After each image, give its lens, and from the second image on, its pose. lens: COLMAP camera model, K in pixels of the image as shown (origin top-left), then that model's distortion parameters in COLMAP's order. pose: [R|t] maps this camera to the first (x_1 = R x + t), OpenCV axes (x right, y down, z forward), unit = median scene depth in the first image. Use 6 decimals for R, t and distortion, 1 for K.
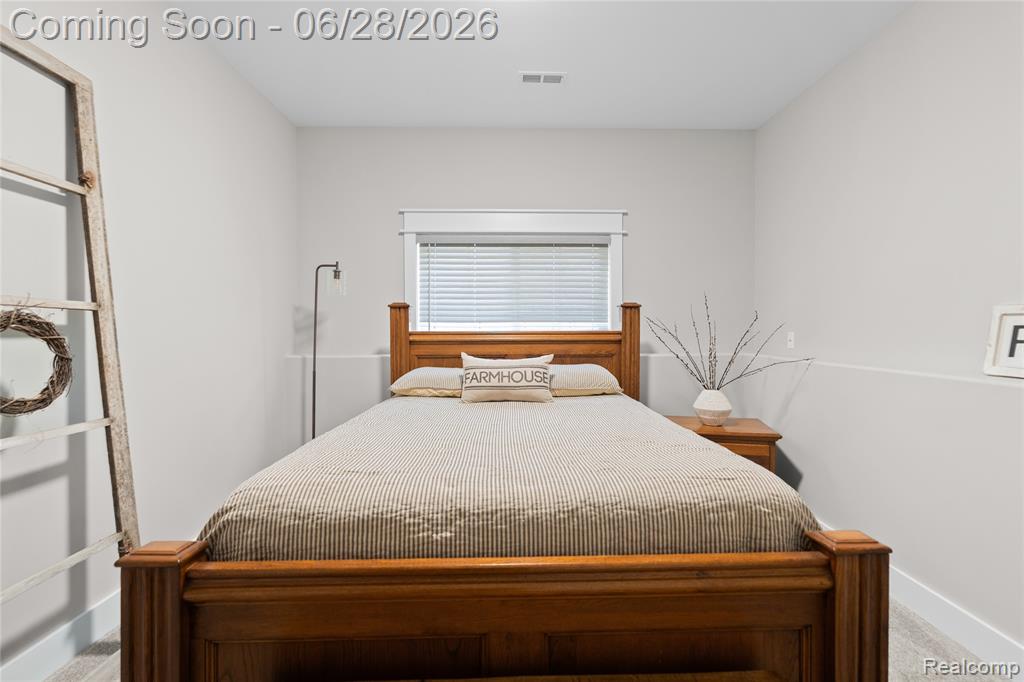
lens RADIAL K [[460.3, 0, 514.3], [0, 460.3, 341.5], [0, 0, 1]] dist [-0.014994, 0.005810]
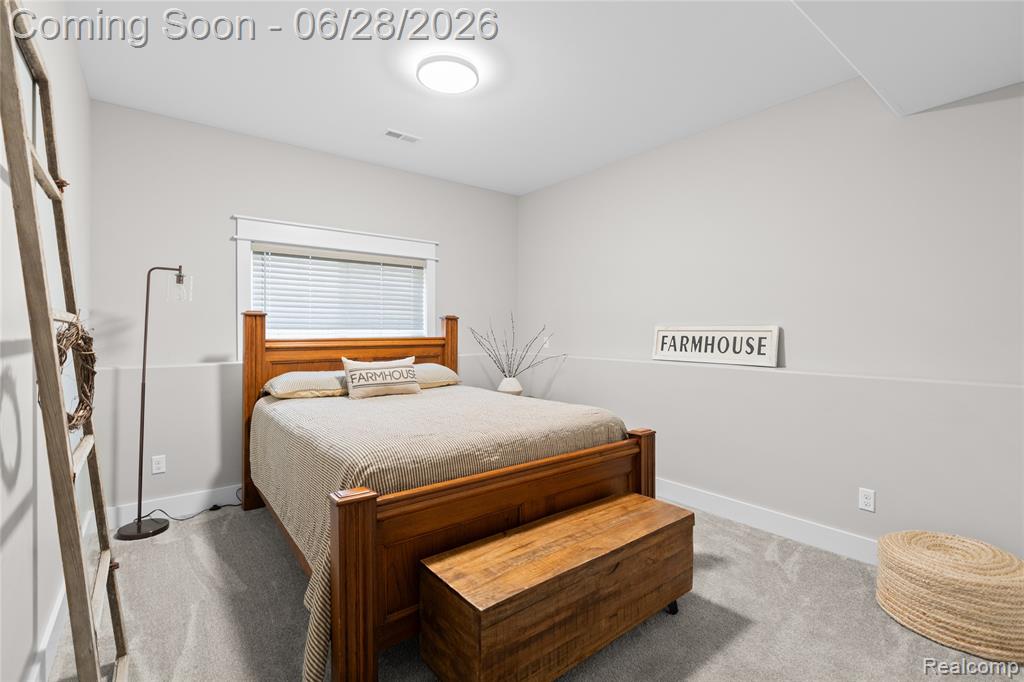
lens RADIAL K [[460.3, 0, 510.2], [0, 460.3, 341.4], [0, 0, 1]] dist [-0.014994, 0.005810]
pose [[0.805628, -0.010505, 0.592328, -0.397389], [0.011409, 0.999932, 0.002216, -0.011686], [-0.592311, 0.004973, 0.805694, -0.163352]]
